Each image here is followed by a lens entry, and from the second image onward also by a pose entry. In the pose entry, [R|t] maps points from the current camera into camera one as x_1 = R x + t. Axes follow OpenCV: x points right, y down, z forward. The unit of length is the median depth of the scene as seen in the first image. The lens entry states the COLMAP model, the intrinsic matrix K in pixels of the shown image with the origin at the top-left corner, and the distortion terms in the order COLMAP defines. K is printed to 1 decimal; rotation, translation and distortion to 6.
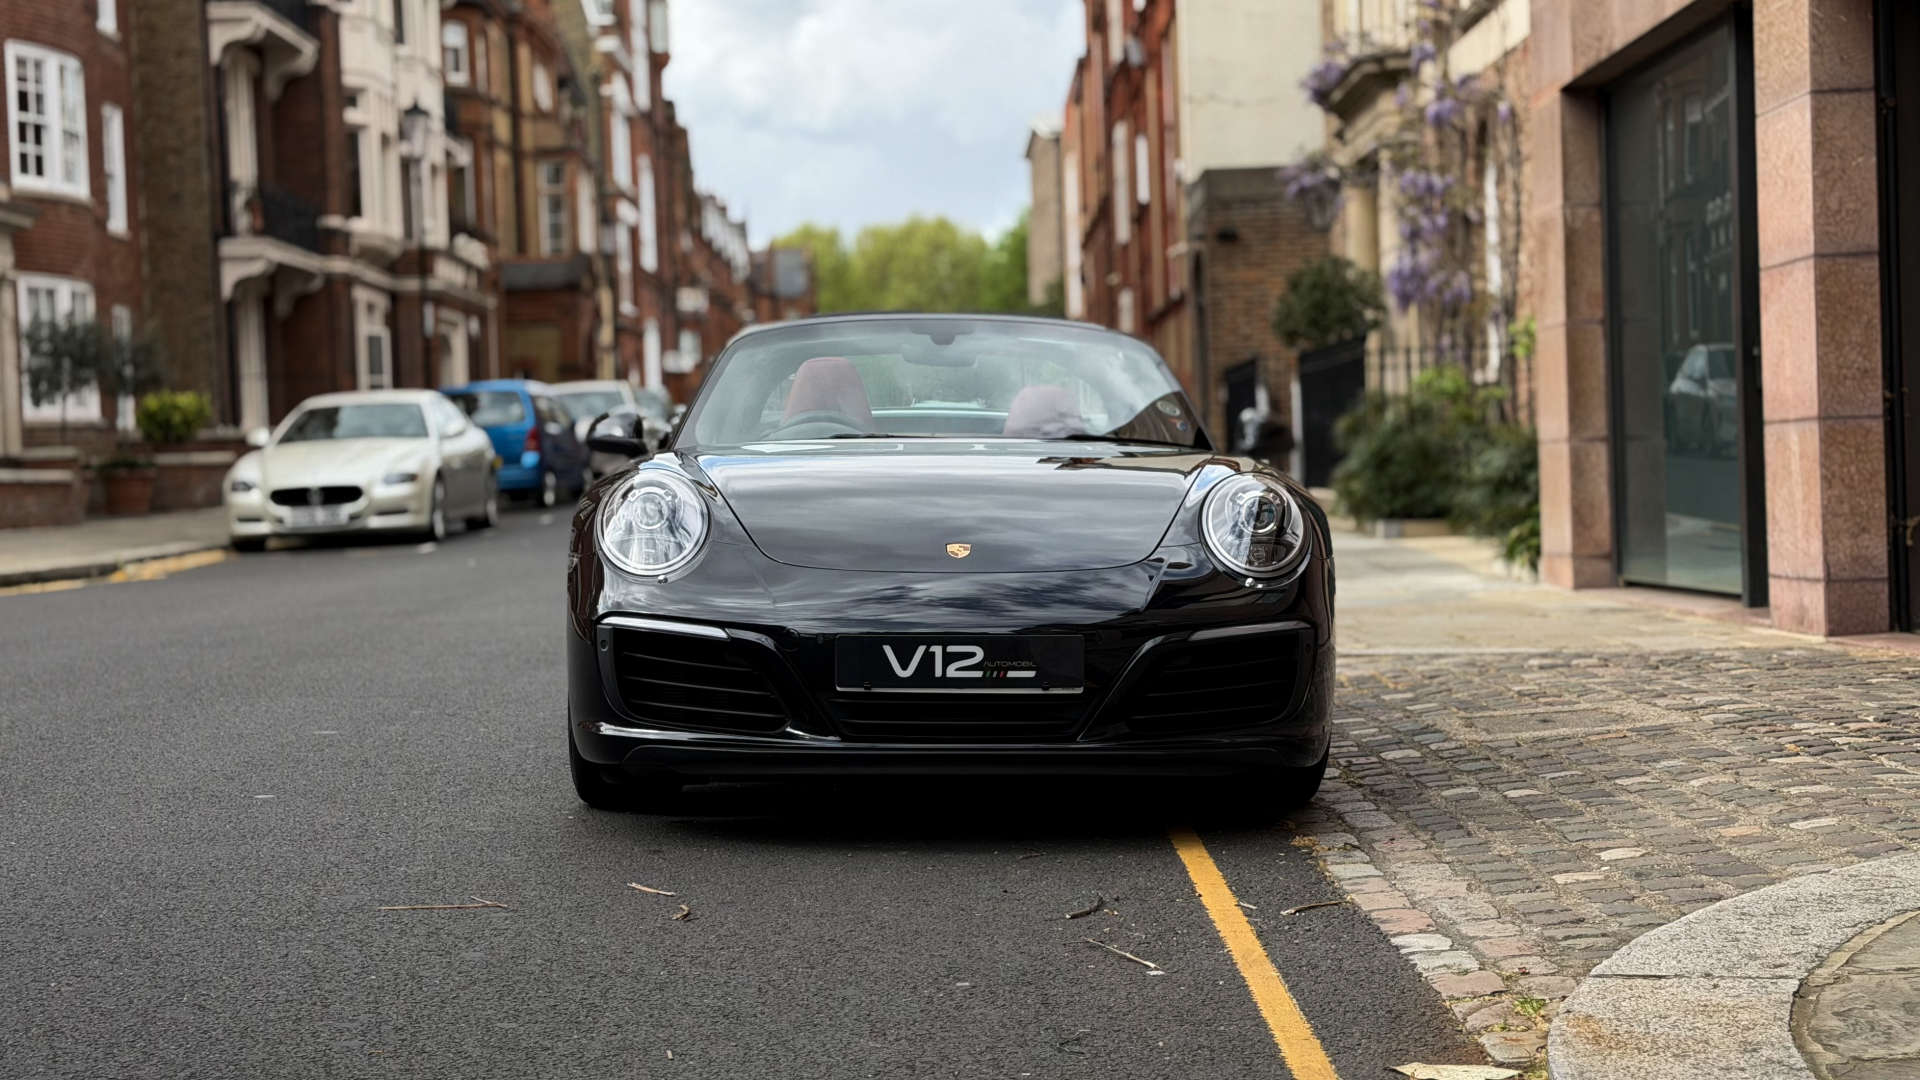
lens RADIAL K [[2887.4, 0, 960.0], [0, 2887.4, 540.0], [0, 0, 1]] dist [0.131756, 0.068197]
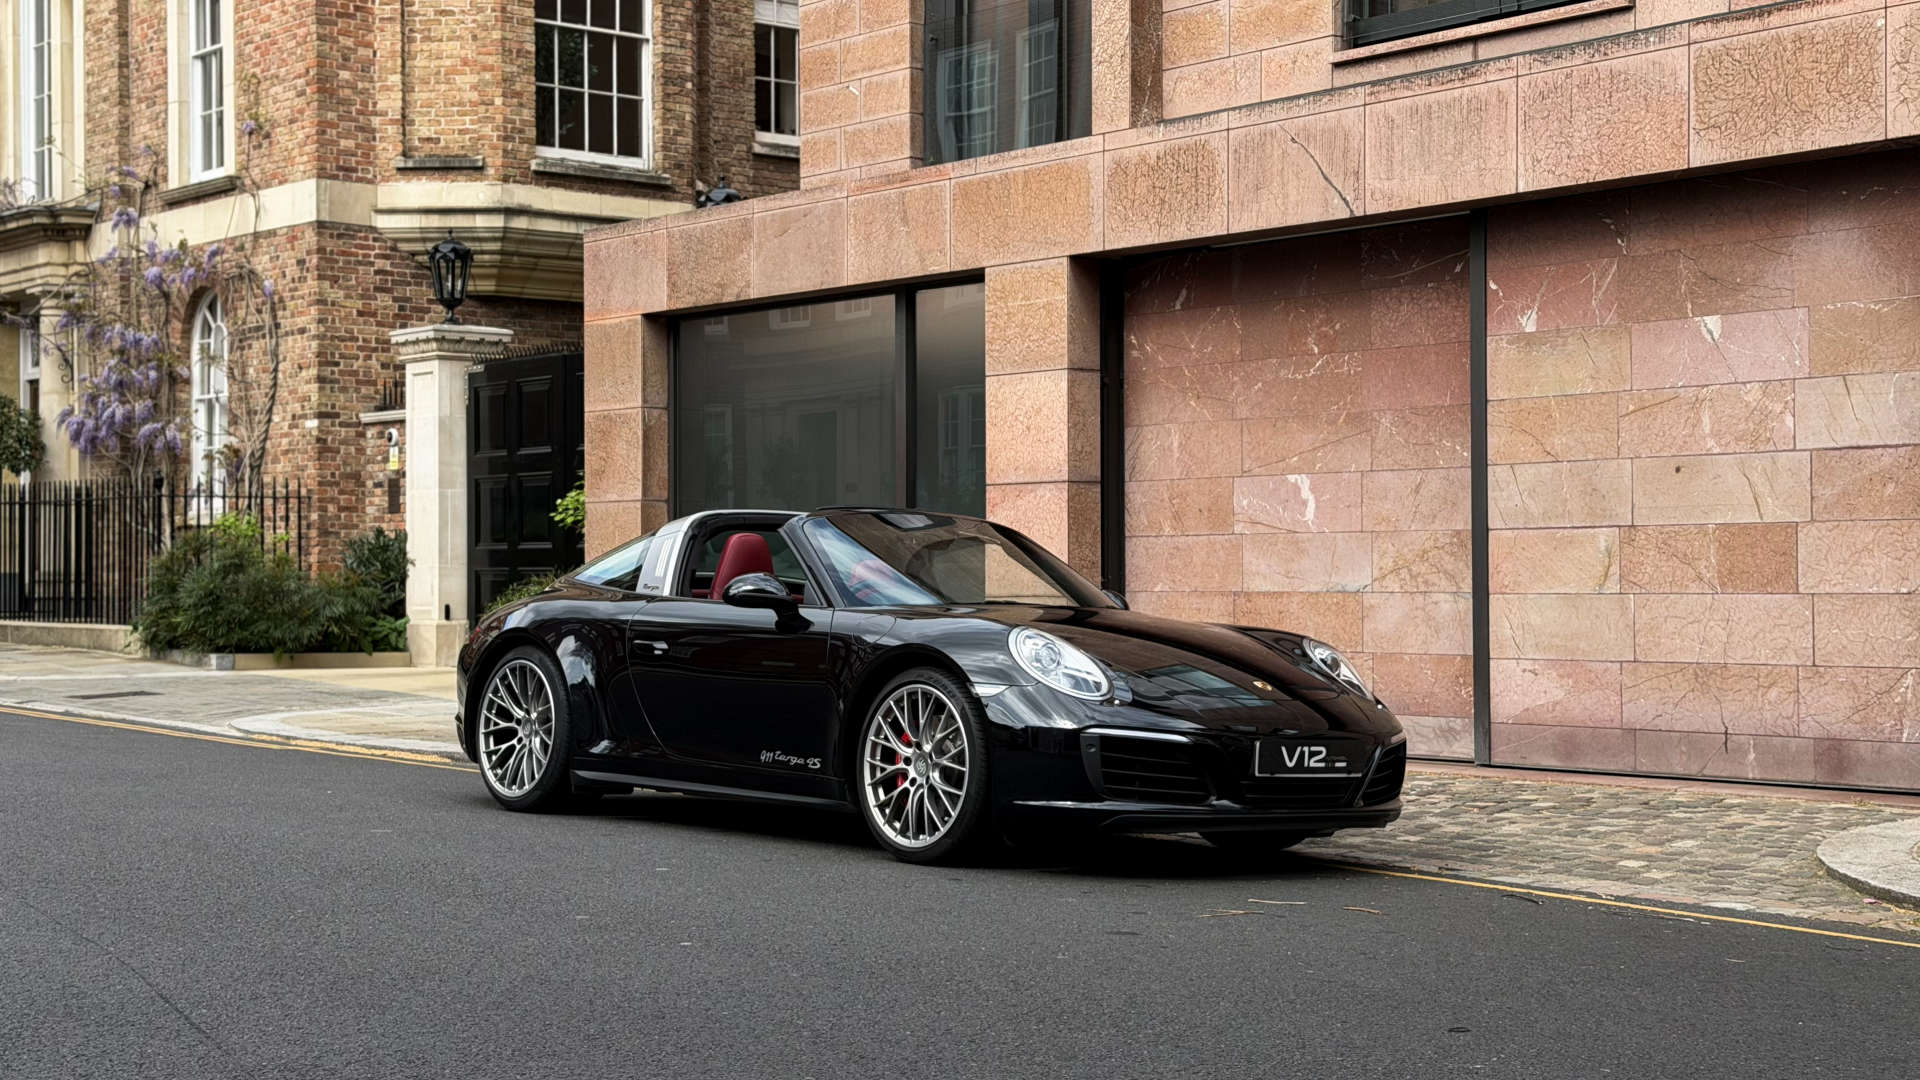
lens RADIAL K [[2887.4, 0, 960.0], [0, 2887.4, 540.0], [0, 0, 1]] dist [0.131756, 0.068197]
pose [[0.770200, 0.041395, 0.636457, -0.653339], [-0.013265, 0.998715, -0.048904, 0.001879], [-0.637664, 0.029223, 0.769760, -0.060267]]
